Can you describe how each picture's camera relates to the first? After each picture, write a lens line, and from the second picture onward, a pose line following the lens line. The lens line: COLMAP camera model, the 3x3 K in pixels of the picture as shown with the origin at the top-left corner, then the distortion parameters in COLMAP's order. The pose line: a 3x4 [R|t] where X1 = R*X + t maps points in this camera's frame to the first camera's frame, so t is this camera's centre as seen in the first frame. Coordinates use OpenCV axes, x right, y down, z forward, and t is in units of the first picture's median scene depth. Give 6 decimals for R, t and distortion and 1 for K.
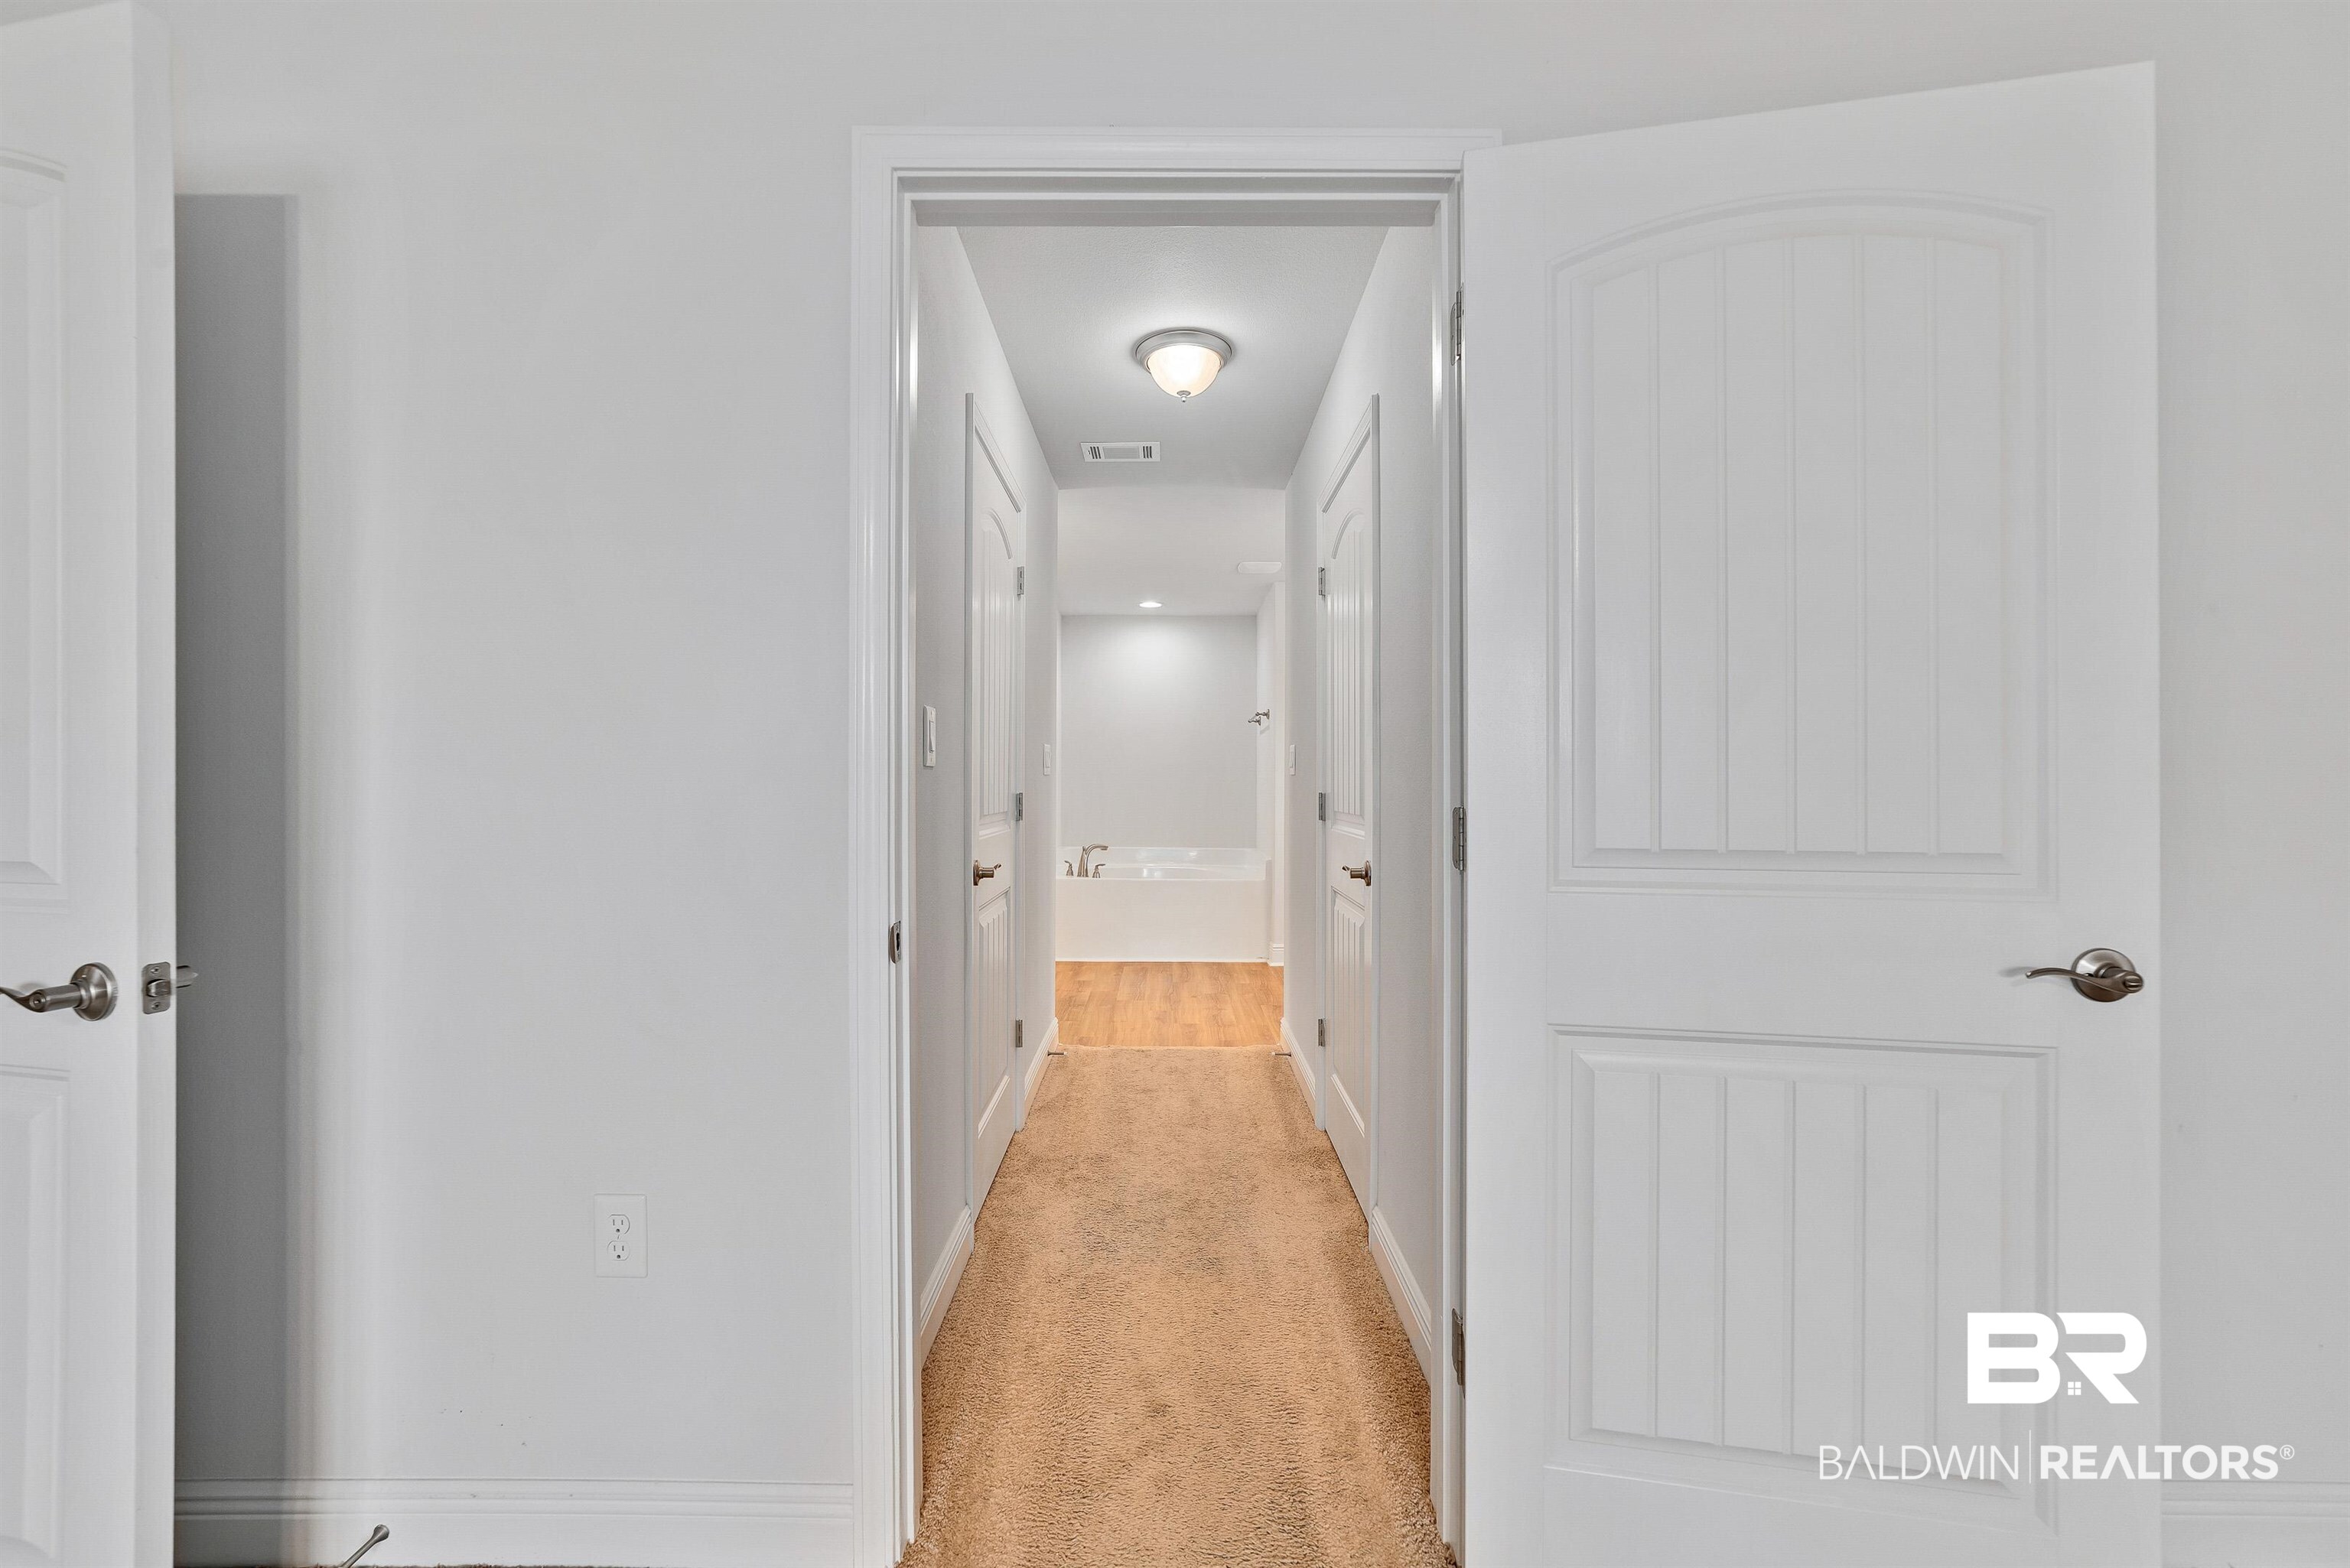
lens RADIAL K [[907.7, 0, 1166.8], [0, 907.7, 780.4], [0, 0, 1]] dist [-0.017657, 0.006753]
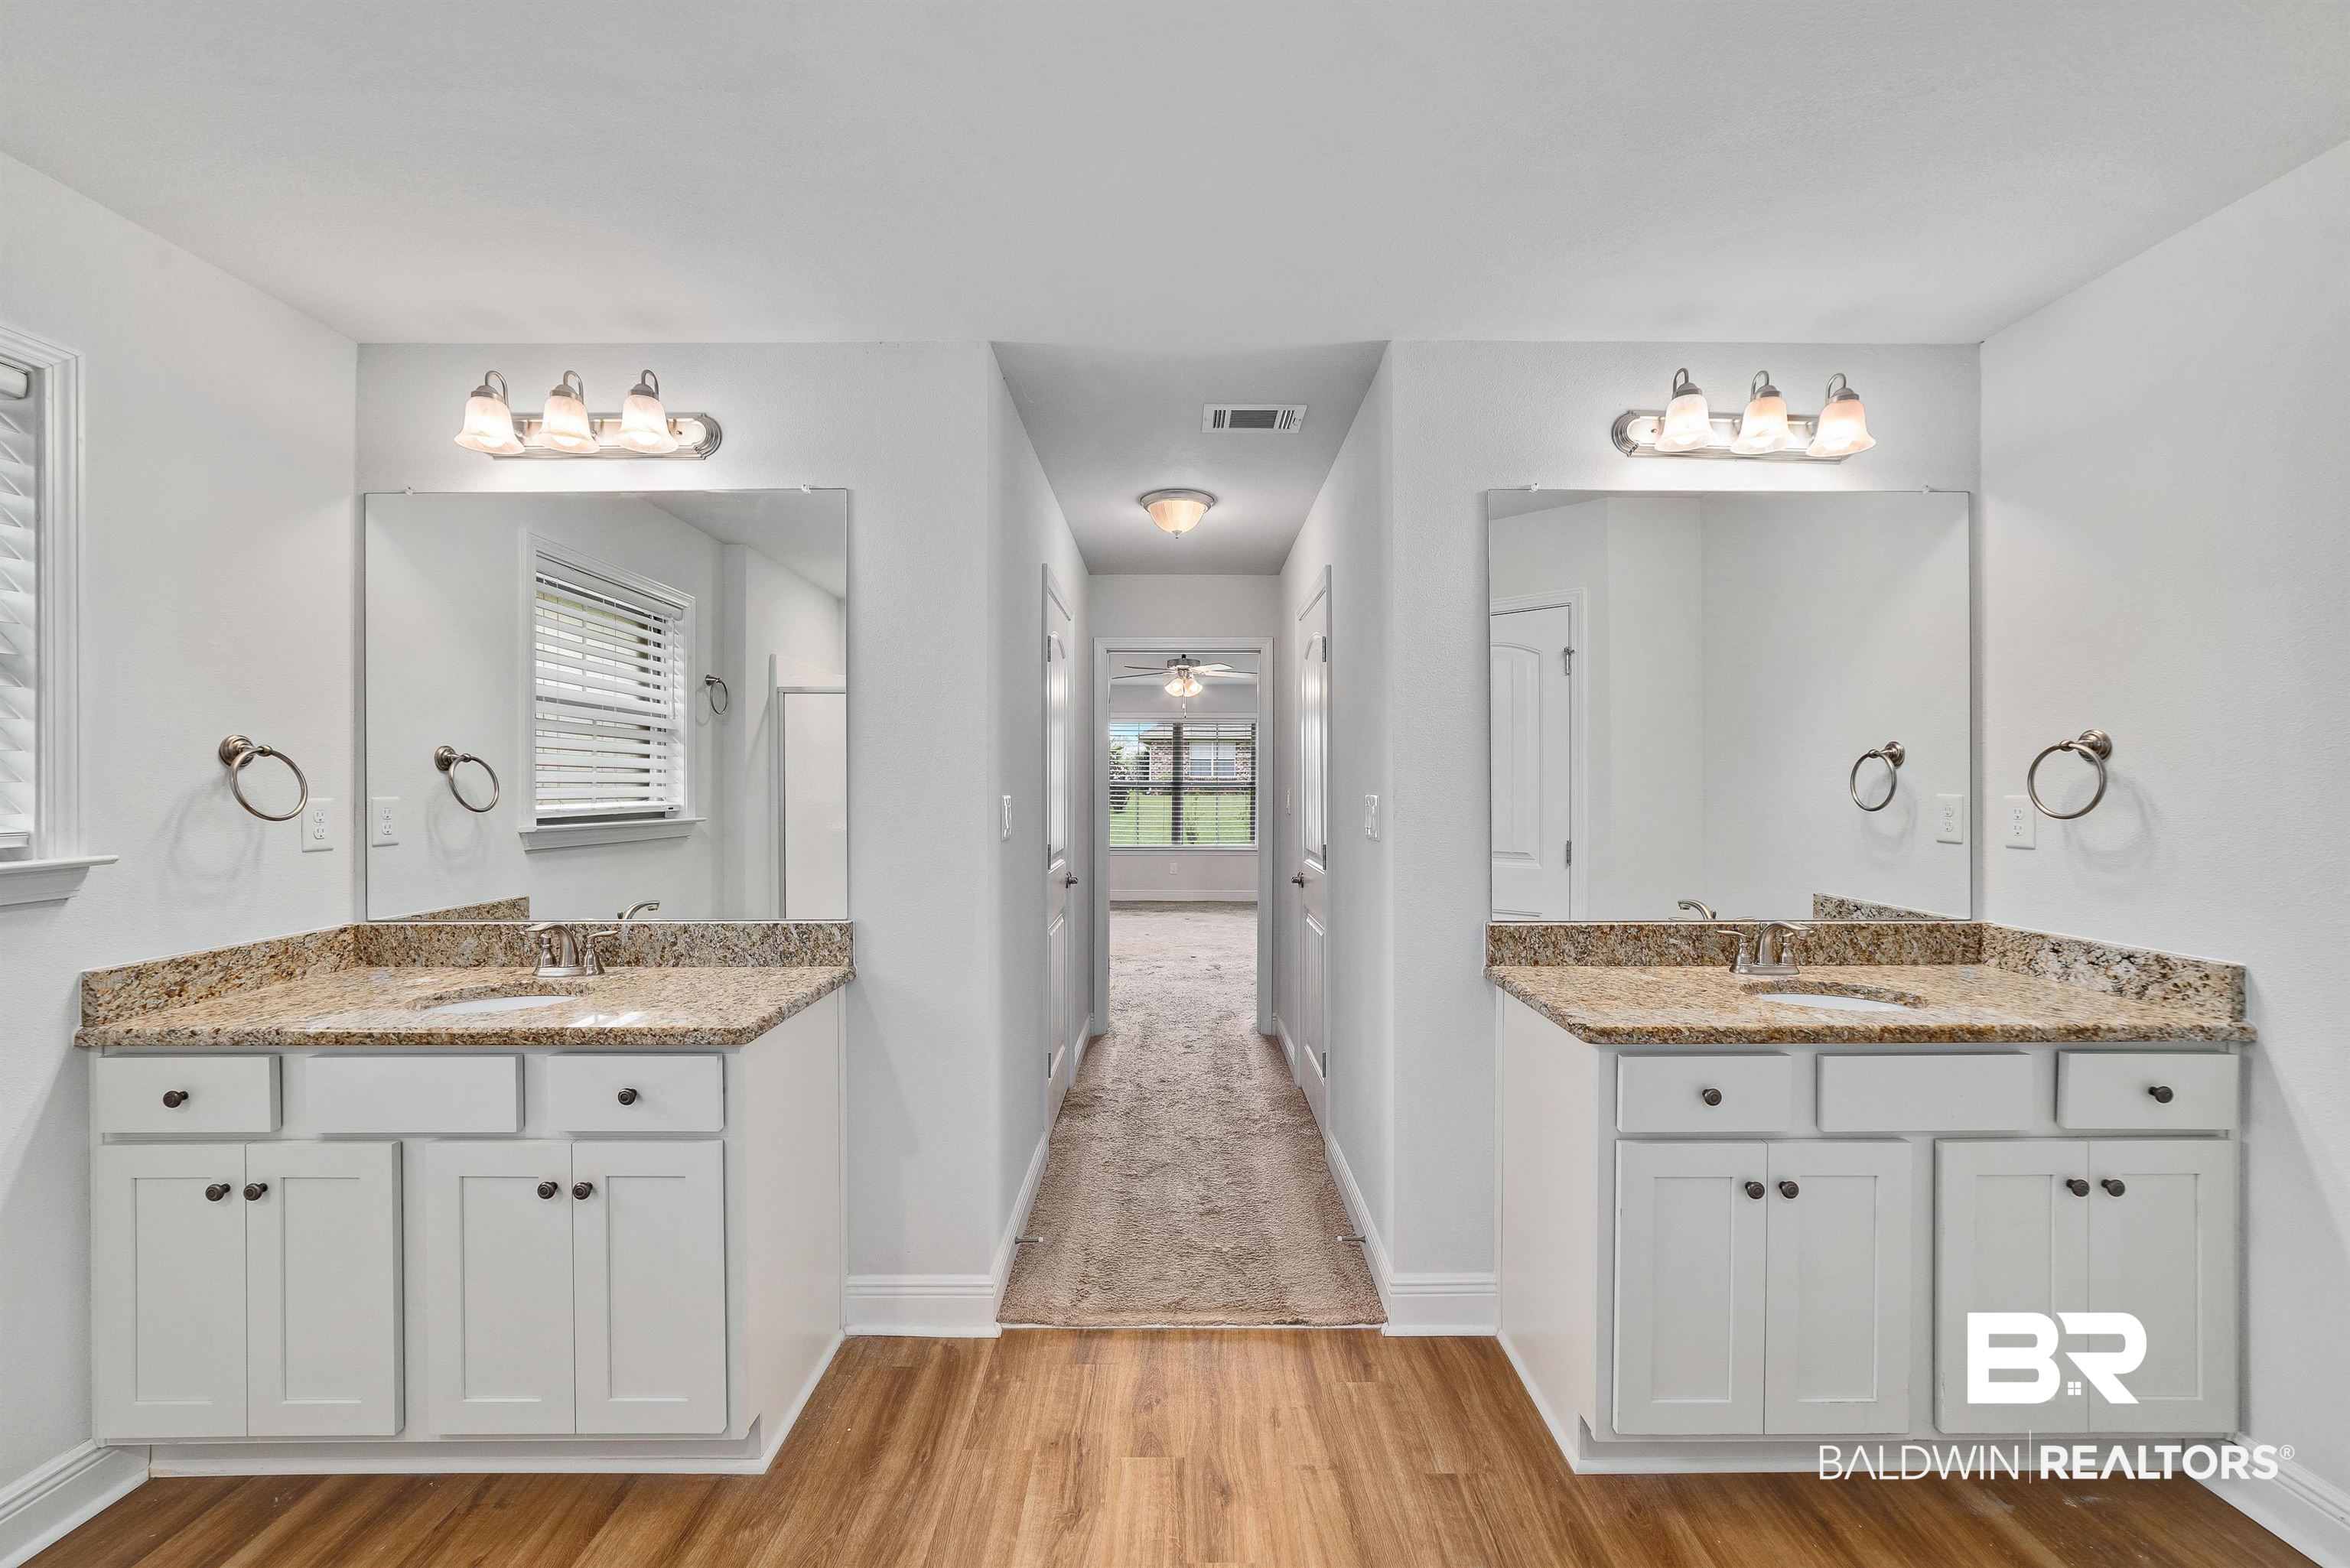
lens RADIAL K [[907.7, 0, 1182.3], [0, 907.7, 784.2], [0, 0, 1]] dist [-0.017657, 0.006753]
pose [[-0.999934, -0.005510, 0.010126, -0.000750], [-0.005466, 0.999976, 0.004366, -0.060885], [-0.010150, 0.004311, -0.999939, 1.844495]]
